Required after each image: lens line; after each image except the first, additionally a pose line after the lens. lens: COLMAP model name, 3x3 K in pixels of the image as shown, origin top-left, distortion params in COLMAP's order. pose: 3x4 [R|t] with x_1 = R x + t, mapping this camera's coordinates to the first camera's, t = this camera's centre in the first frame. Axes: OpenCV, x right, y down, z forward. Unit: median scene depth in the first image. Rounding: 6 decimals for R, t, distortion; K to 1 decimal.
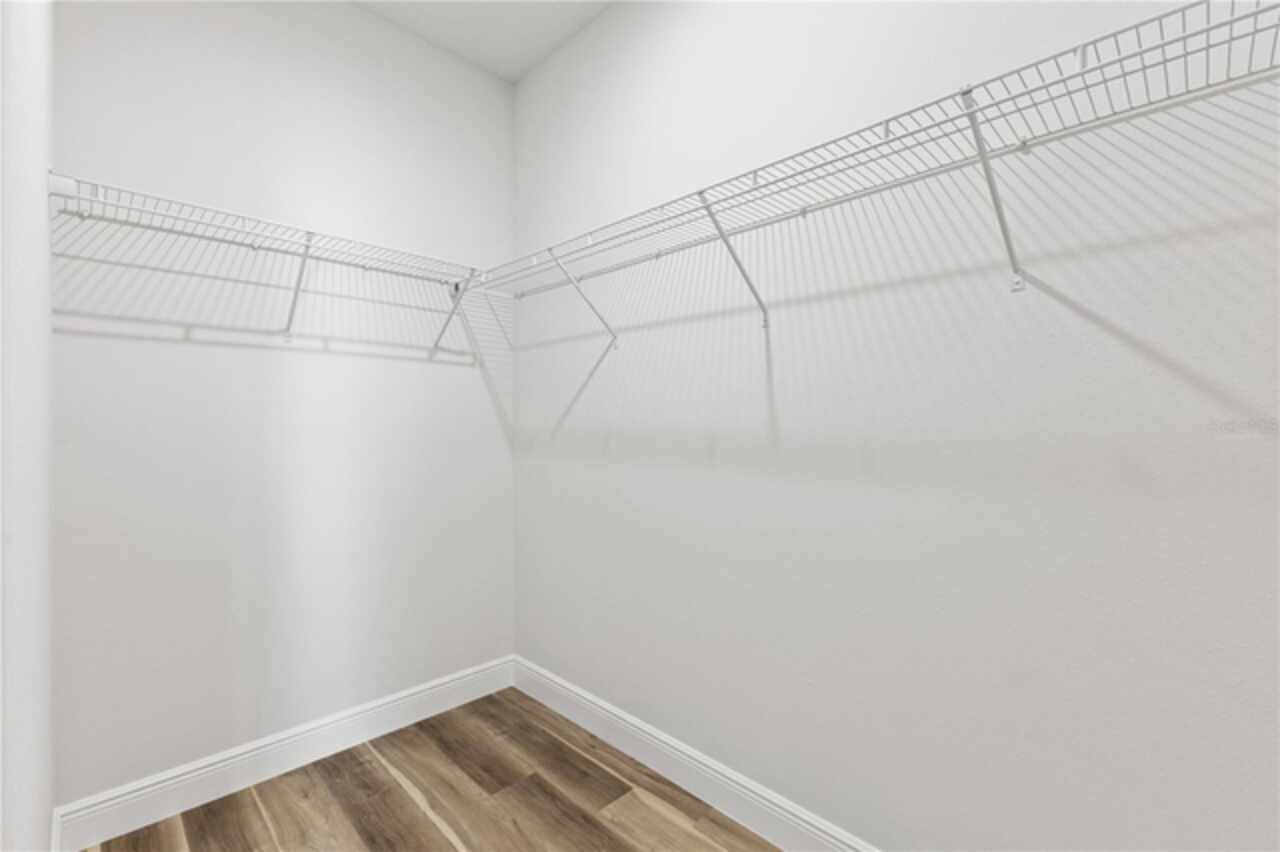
lens RADIAL K [[551.2, 0, 633.0], [0, 551.2, 435.2], [0, 0, 1]] dist [0.001474, -0.000832]
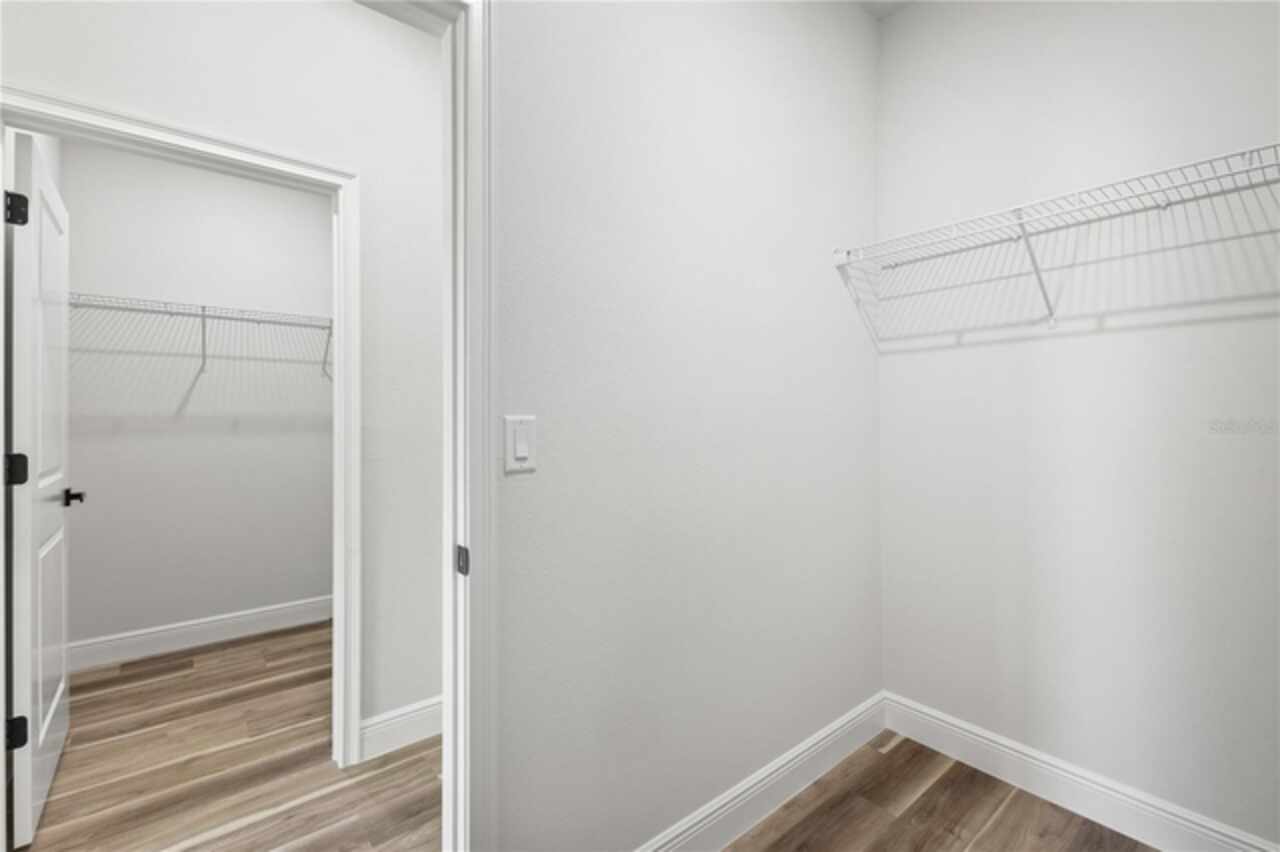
lens RADIAL K [[551.2, 0, 633.0], [0, 551.2, 429.0], [0, 0, 1]] dist [0.001474, -0.000832]
pose [[-0.108655, 0.023327, -0.993806, 0.365492], [-0.015442, 0.999564, 0.025151, -0.017646], [0.993960, 0.018079, -0.108248, 0.438970]]
